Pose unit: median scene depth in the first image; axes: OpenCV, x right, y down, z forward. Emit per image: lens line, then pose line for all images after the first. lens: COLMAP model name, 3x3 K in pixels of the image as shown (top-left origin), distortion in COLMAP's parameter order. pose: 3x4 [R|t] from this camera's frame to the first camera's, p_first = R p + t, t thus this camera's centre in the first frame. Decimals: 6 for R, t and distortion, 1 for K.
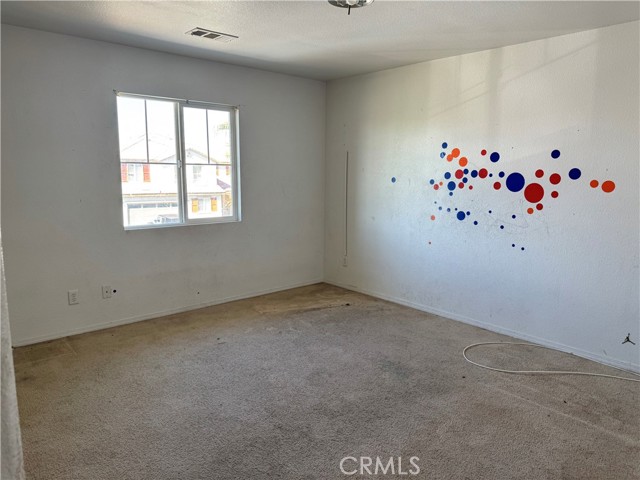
lens RADIAL K [[450.7, 0, 324.0], [0, 450.7, 239.9], [0, 0, 1]] dist [0.022946, -0.032306]
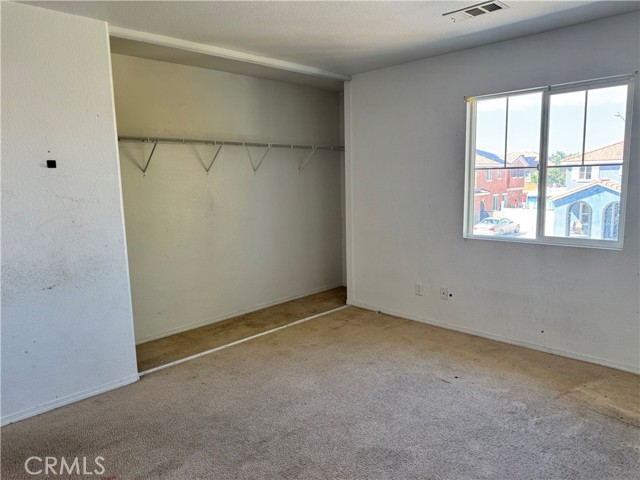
lens RADIAL K [[450.7, 0, 324.0], [0, 450.7, 240.7], [0, 0, 1]] dist [0.022946, -0.032306]
pose [[0.057335, 0.127539, -0.990175, 0.519363], [-0.128985, 0.984440, 0.119331, -0.093532], [0.989988, 0.120876, 0.072893, 0.626703]]
